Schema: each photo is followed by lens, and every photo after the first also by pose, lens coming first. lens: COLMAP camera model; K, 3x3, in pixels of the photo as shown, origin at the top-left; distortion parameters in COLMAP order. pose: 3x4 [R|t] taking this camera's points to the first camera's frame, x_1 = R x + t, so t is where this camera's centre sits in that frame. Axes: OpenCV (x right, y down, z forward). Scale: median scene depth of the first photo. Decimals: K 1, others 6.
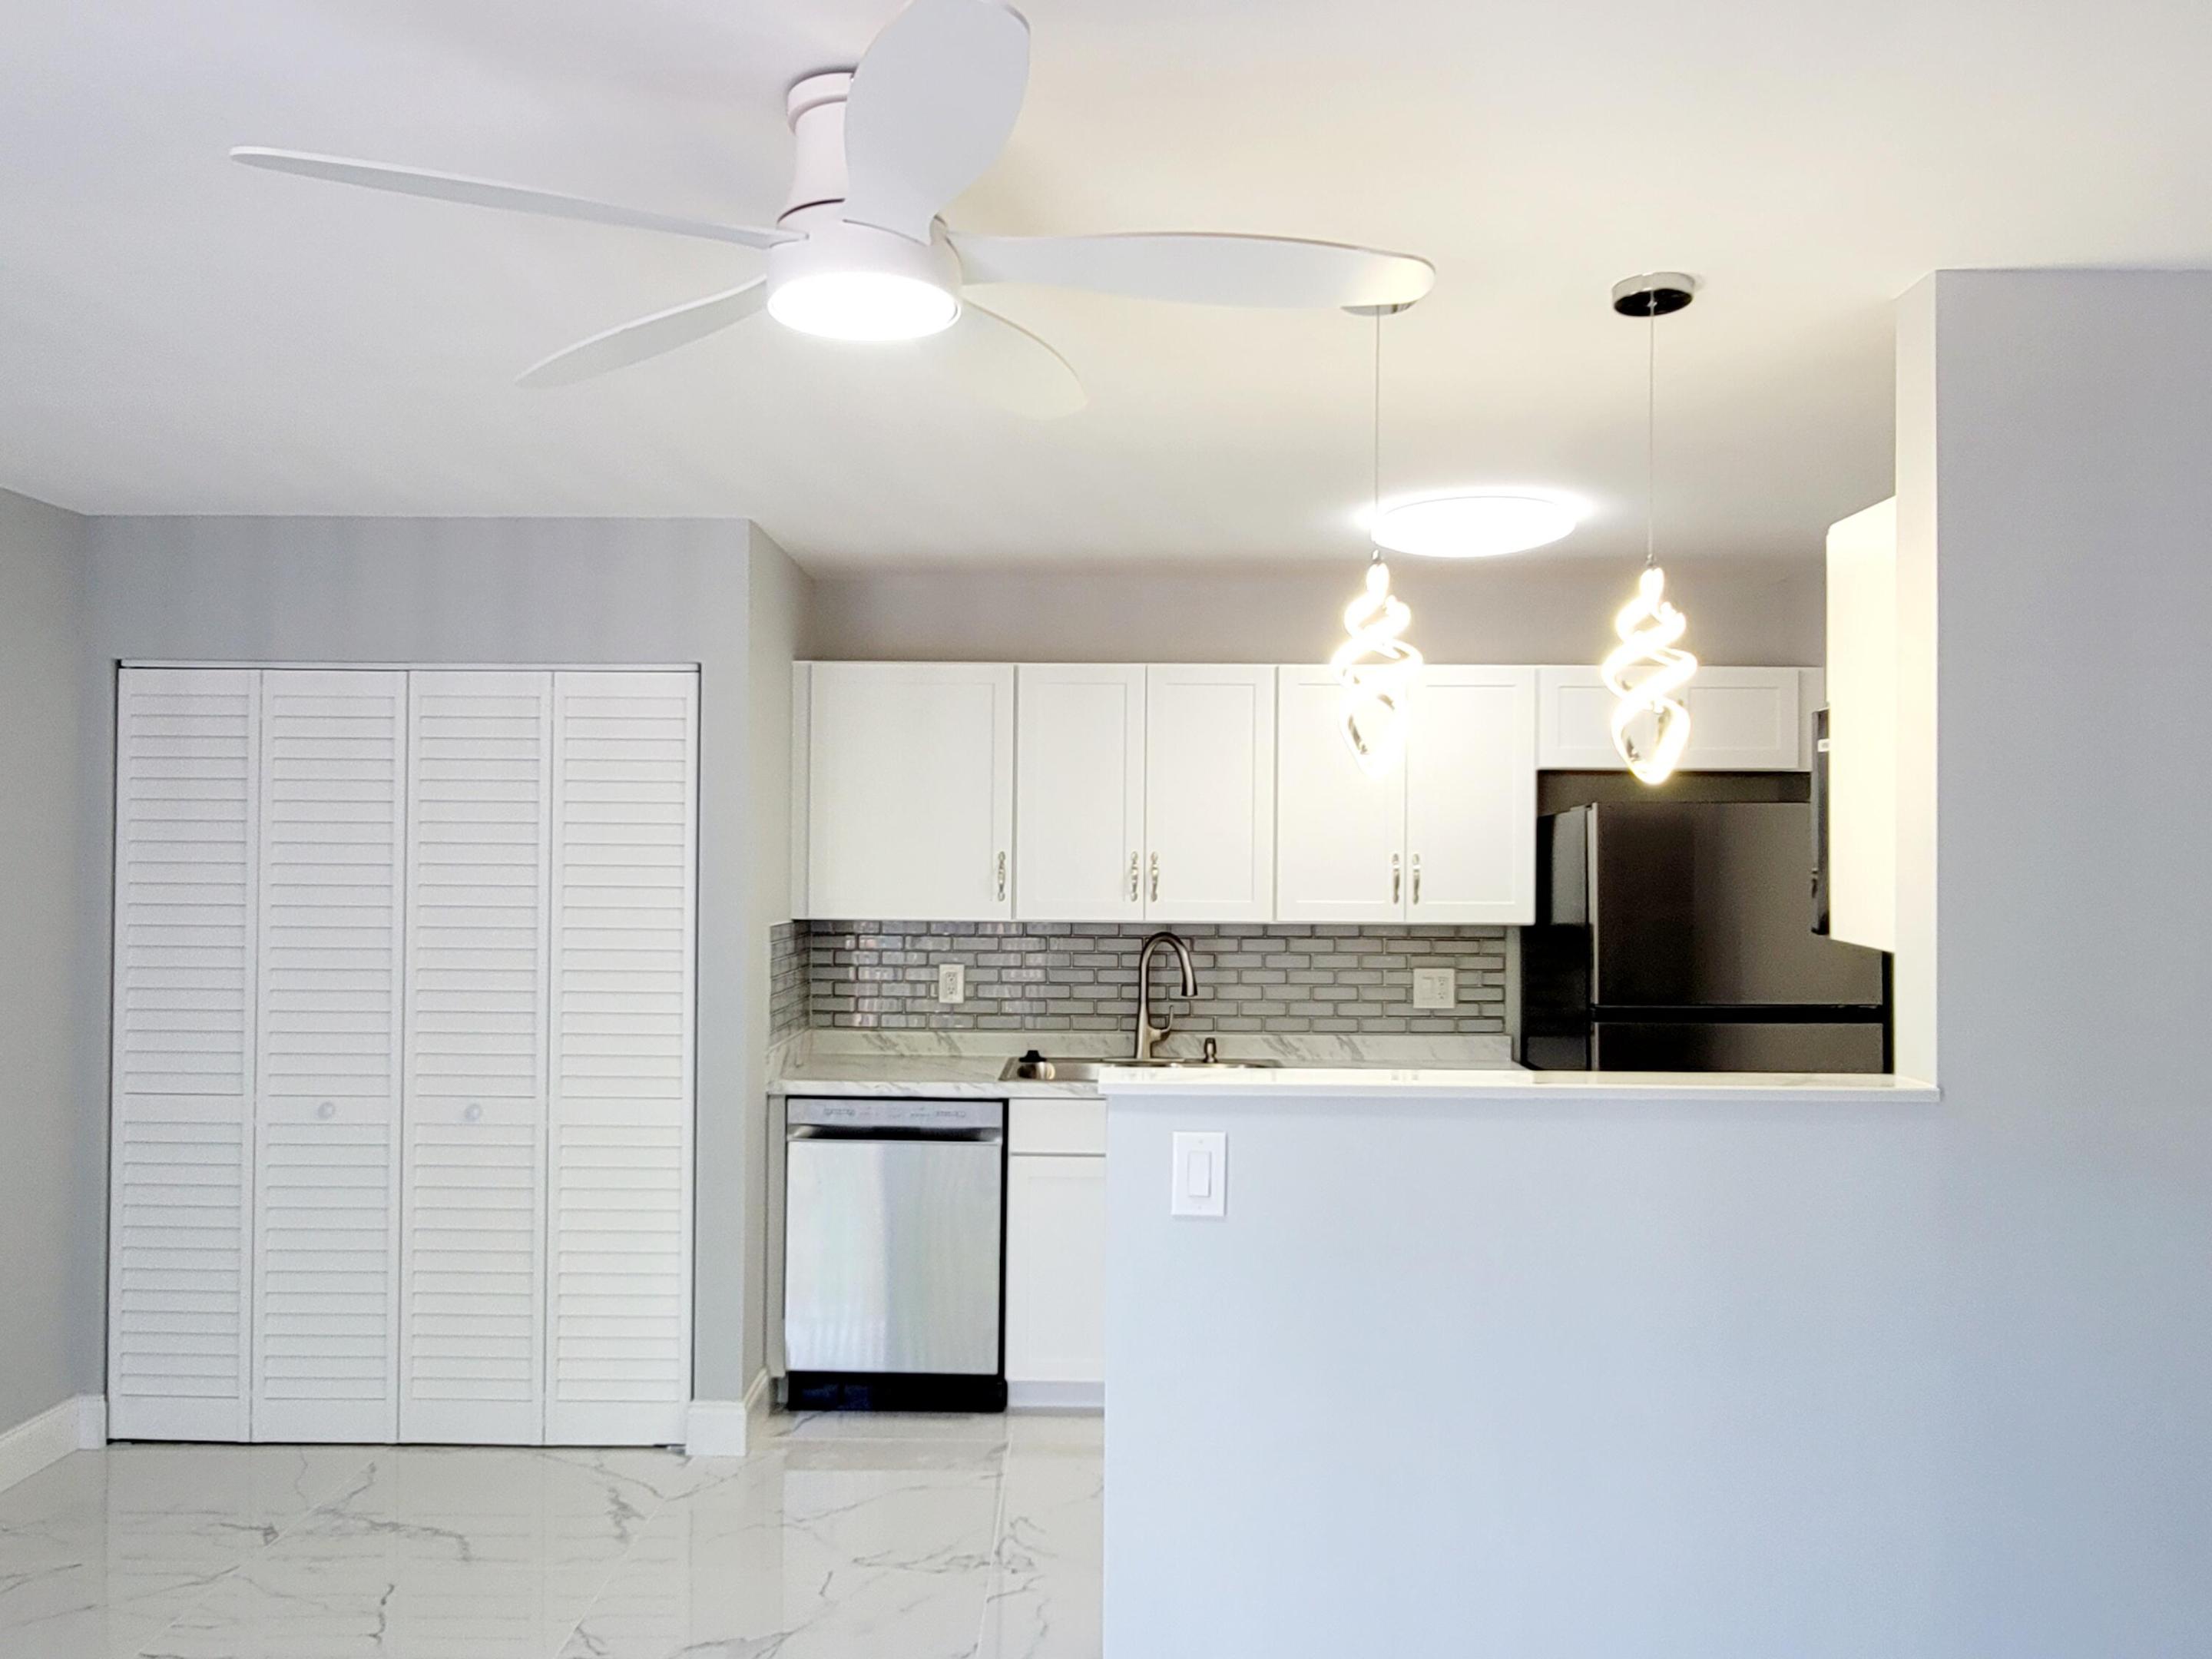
lens RADIAL K [[1560.6, 0, 1106.0], [0, 1560.6, 829.5], [0, 0, 1]] dist [-0.033413, -0.000322]
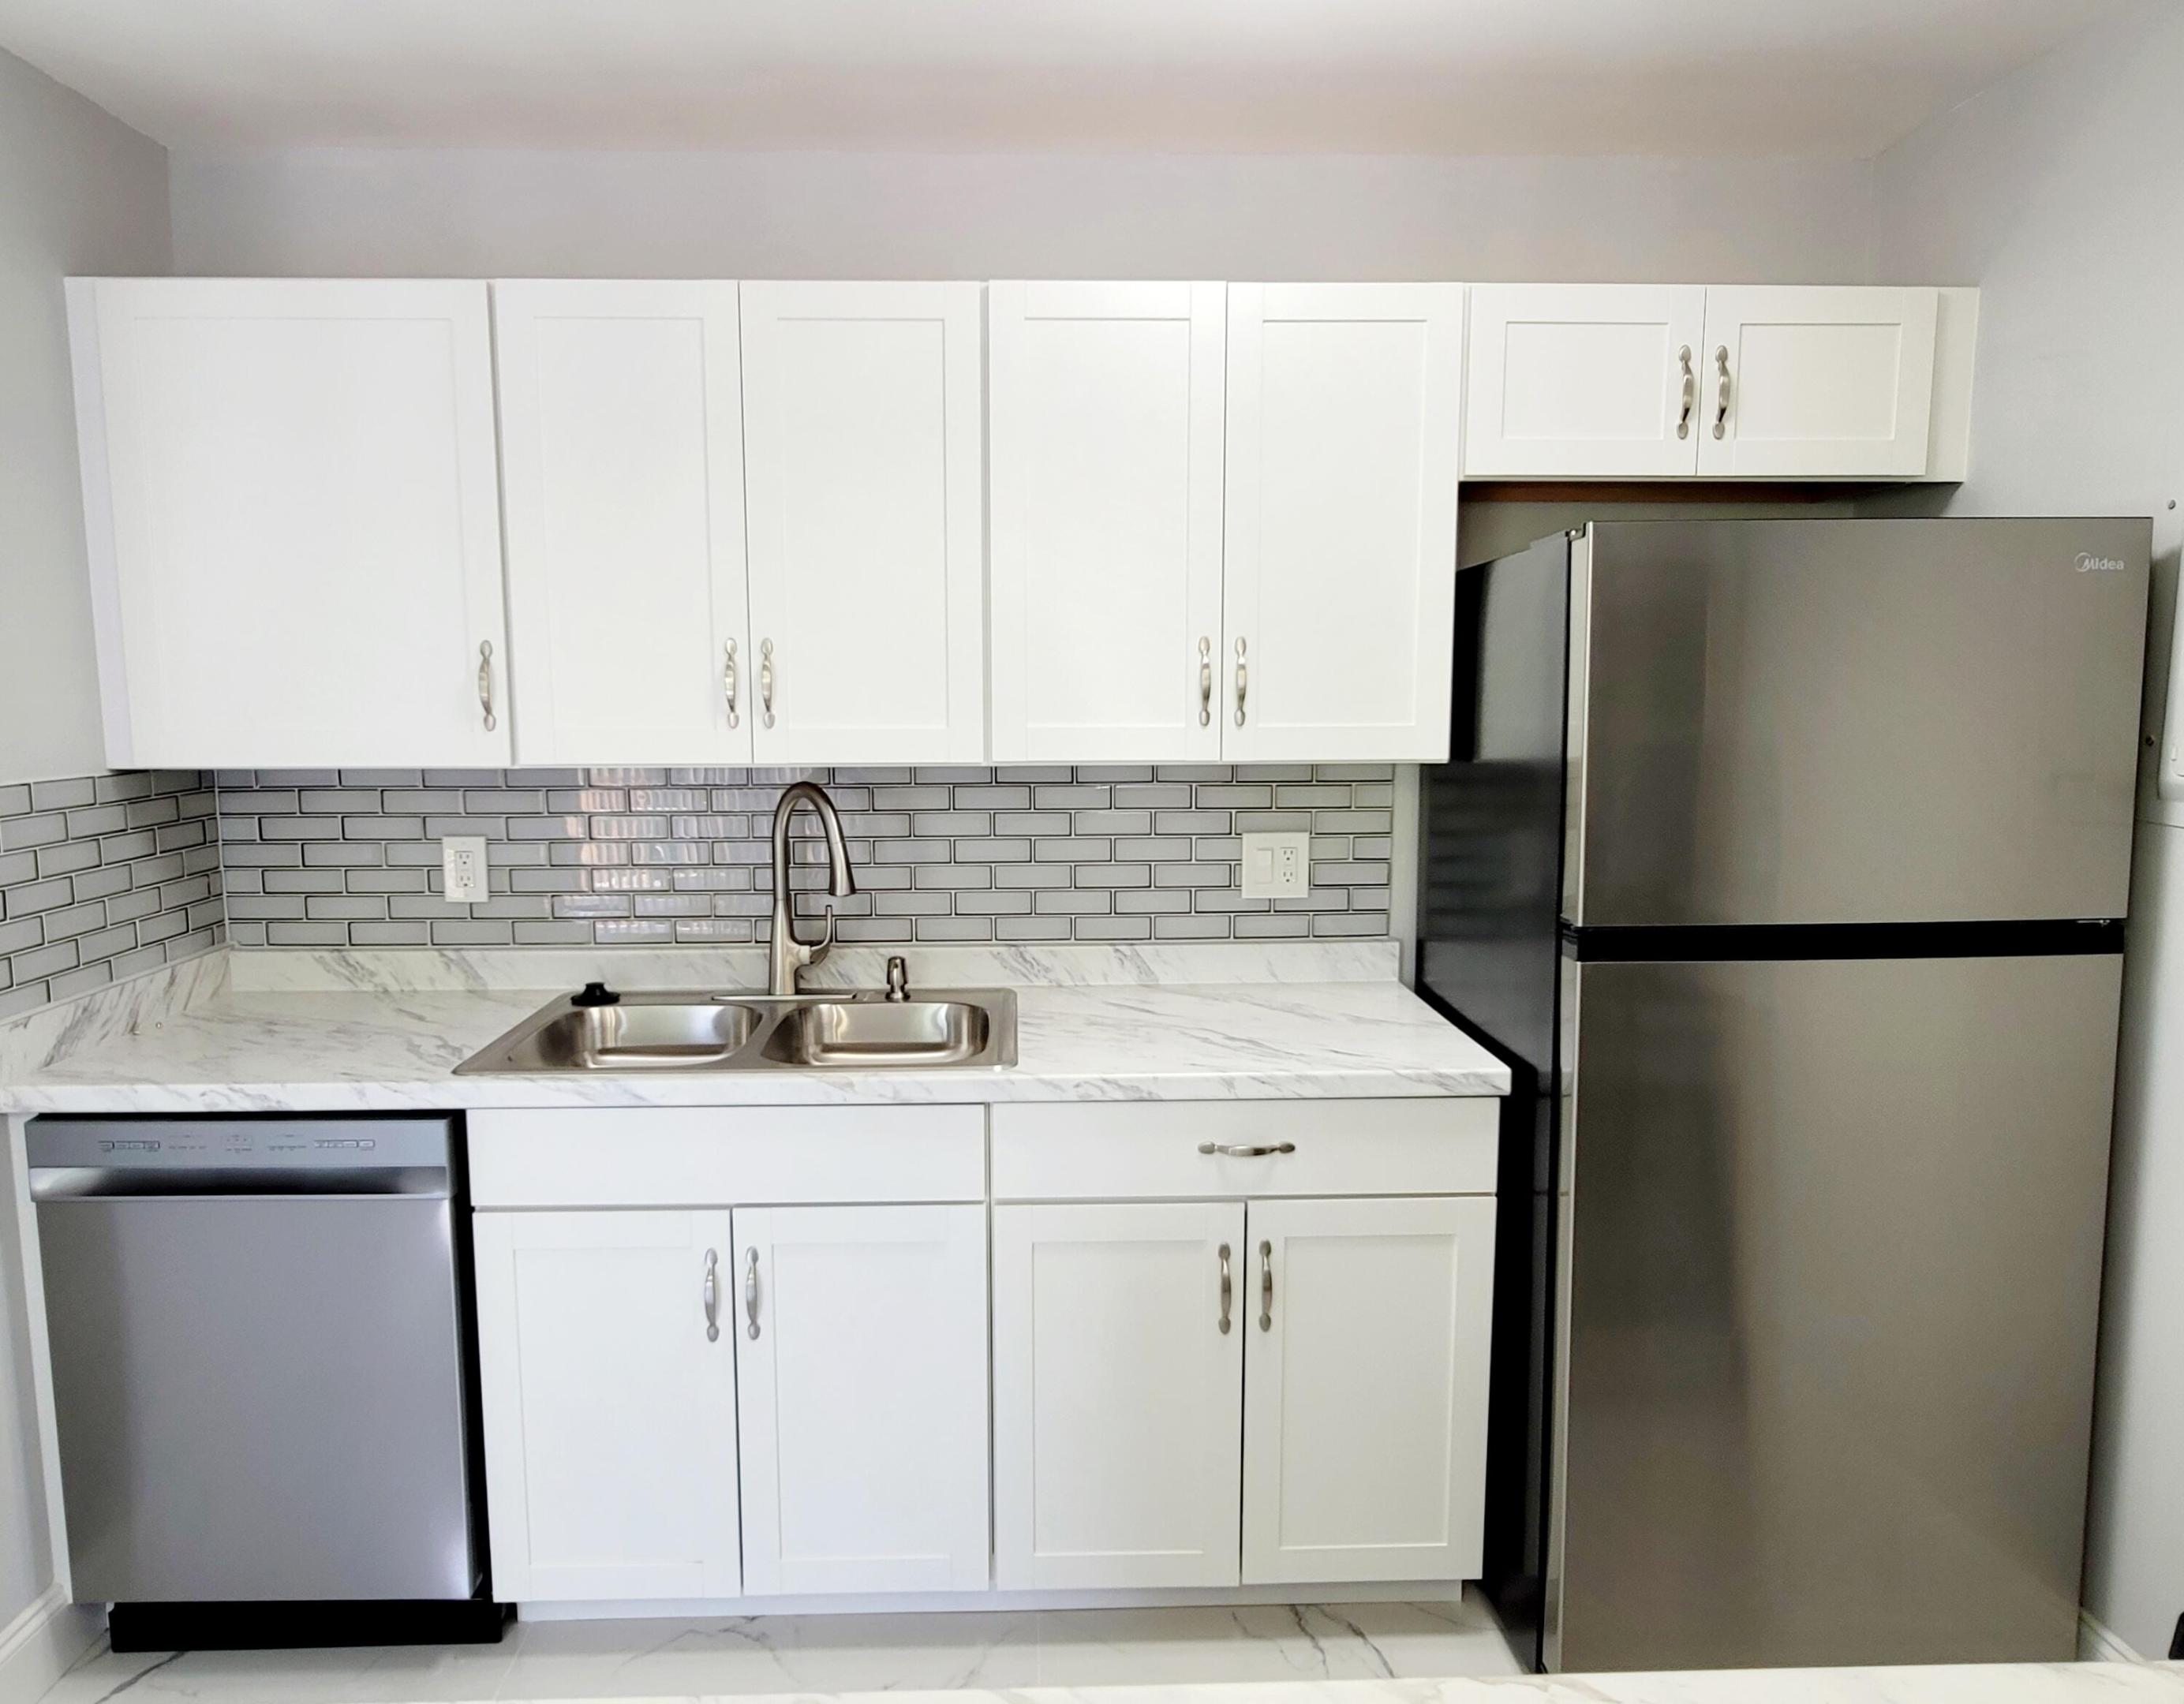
lens RADIAL K [[1460.8, 0, 1092.0], [0, 1460.8, 852.0], [0, 0, 1]] dist [-0.005759, -0.001260]
pose [[0.998193, -0.016316, 0.057835, 0.107026], [0.007859, 0.989614, 0.143536, 0.014981], [-0.059577, -0.142822, 0.987954, 0.445051]]
